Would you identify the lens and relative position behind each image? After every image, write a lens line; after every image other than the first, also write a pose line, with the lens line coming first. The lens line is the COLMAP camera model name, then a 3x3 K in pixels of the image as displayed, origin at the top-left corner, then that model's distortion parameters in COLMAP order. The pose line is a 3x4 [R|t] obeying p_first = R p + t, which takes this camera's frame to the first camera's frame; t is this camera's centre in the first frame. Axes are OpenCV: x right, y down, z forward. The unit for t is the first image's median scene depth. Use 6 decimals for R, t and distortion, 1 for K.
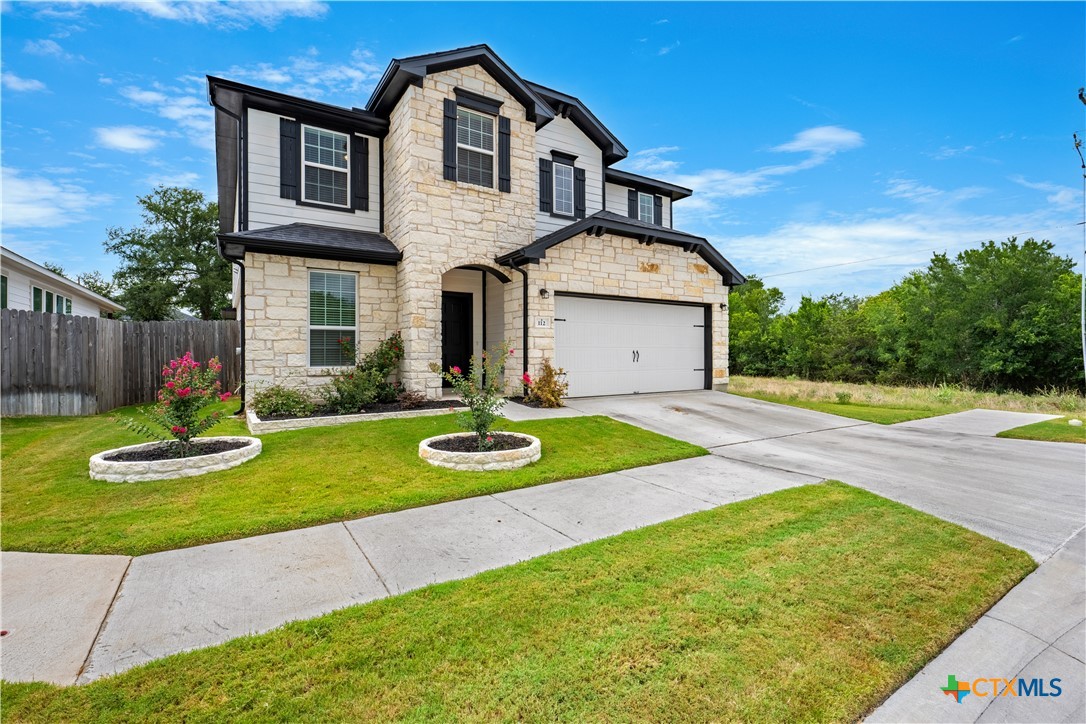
lens RADIAL K [[506.9, 0, 541.1], [0, 506.9, 376.2], [0, 0, 1]] dist [0.000387, 0.000038]
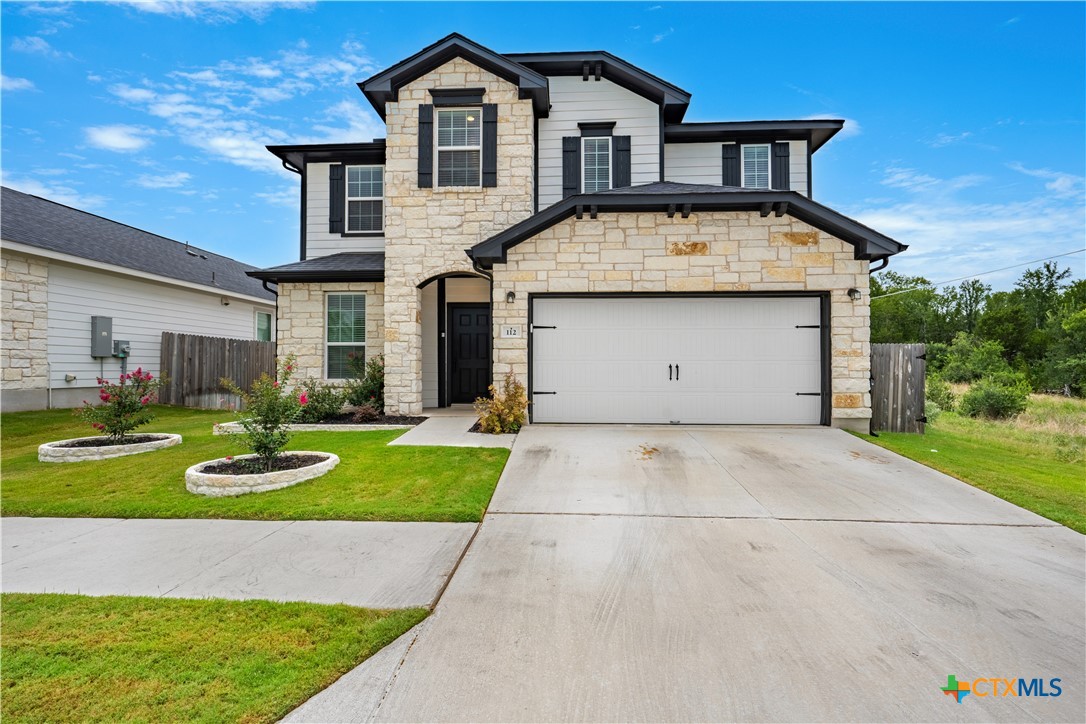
lens RADIAL K [[506.9, 0, 541.1], [0, 506.9, 376.2], [0, 0, 1]] dist [0.000387, 0.000038]
pose [[0.798435, 0.014837, -0.601898, 0.545258], [-0.029398, 0.999465, -0.014360, -0.020749], [0.601363, 0.029160, 0.798444, 0.353874]]
